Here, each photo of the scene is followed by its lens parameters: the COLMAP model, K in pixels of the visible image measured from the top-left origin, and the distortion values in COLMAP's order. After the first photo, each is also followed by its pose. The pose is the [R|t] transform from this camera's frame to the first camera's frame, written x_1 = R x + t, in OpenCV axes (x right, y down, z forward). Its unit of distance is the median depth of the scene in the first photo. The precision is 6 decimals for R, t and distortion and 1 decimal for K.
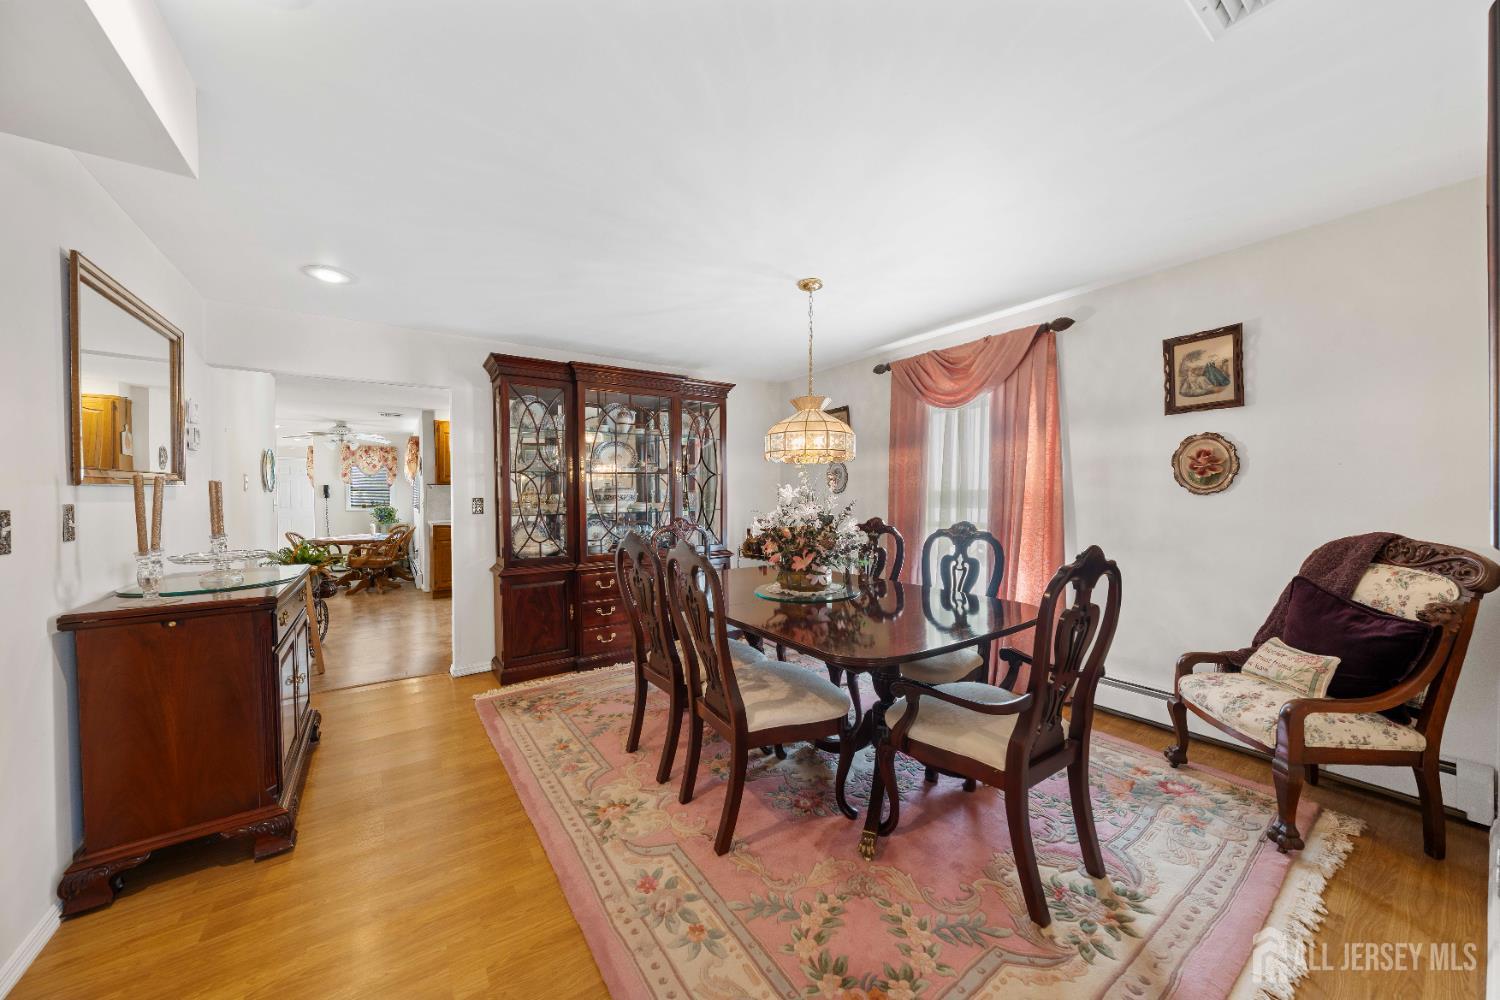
lens RADIAL K [[495.4, 0, 742.7], [0, 495.4, 503.8], [0, 0, 1]] dist [-0.005754, 0.000059]
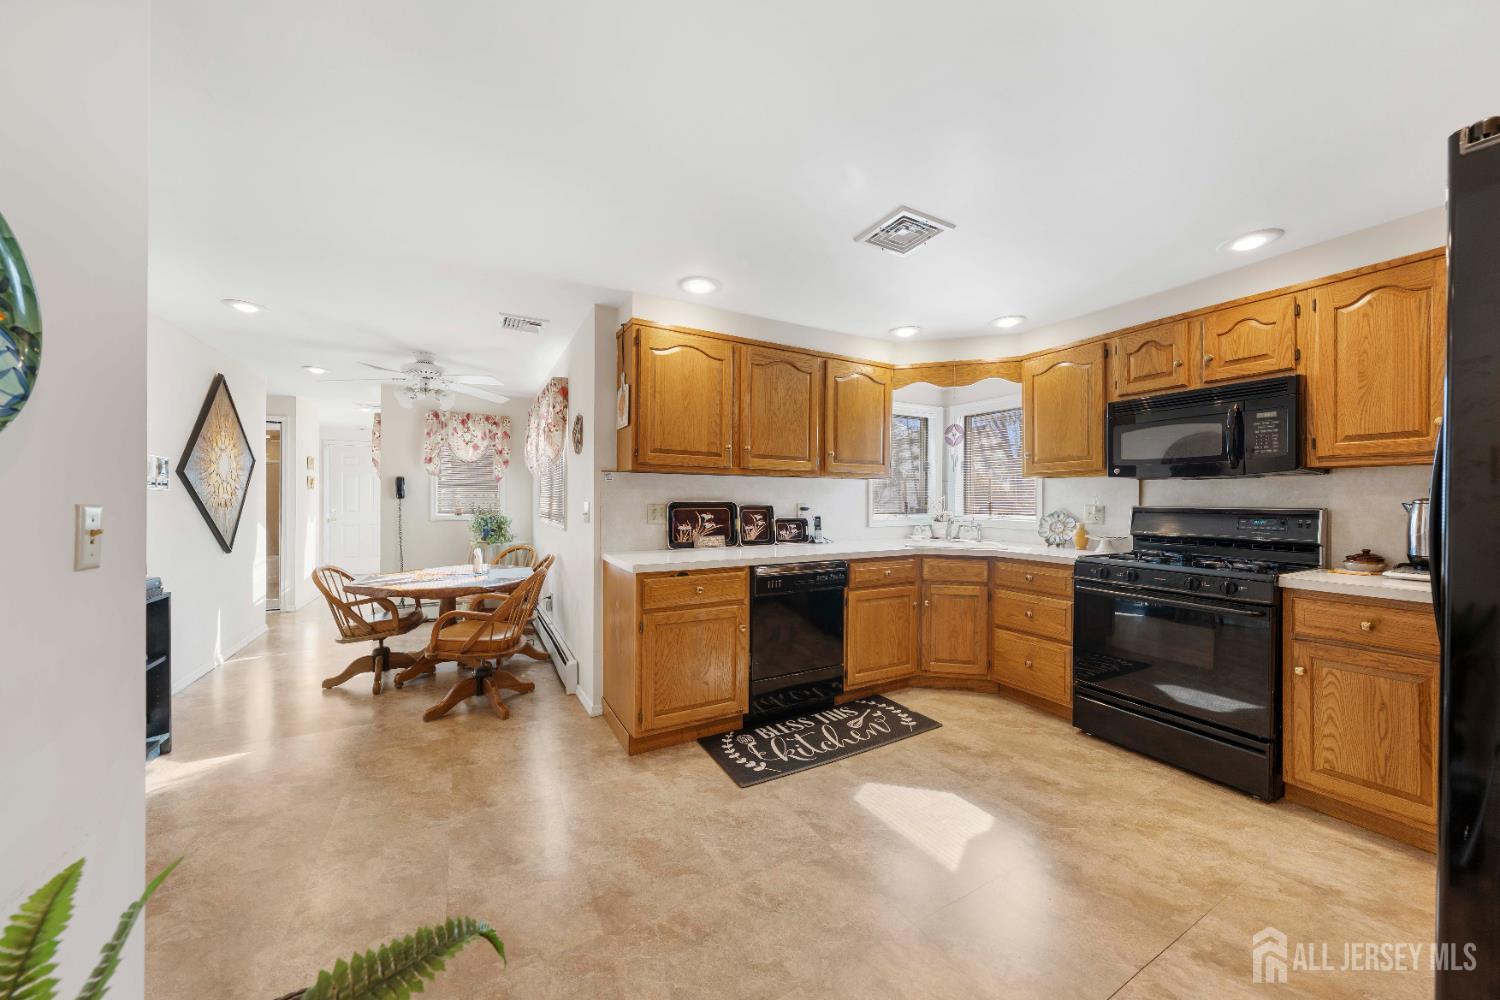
lens RADIAL K [[495.4, 0, 743.2], [0, 495.4, 501.0], [0, 0, 1]] dist [-0.005754, 0.000059]
pose [[0.993637, 0.012831, -0.111894, -0.378853], [-0.014549, 0.999788, -0.014556, -0.006921], [0.111683, 0.016091, 0.993614, 0.470615]]
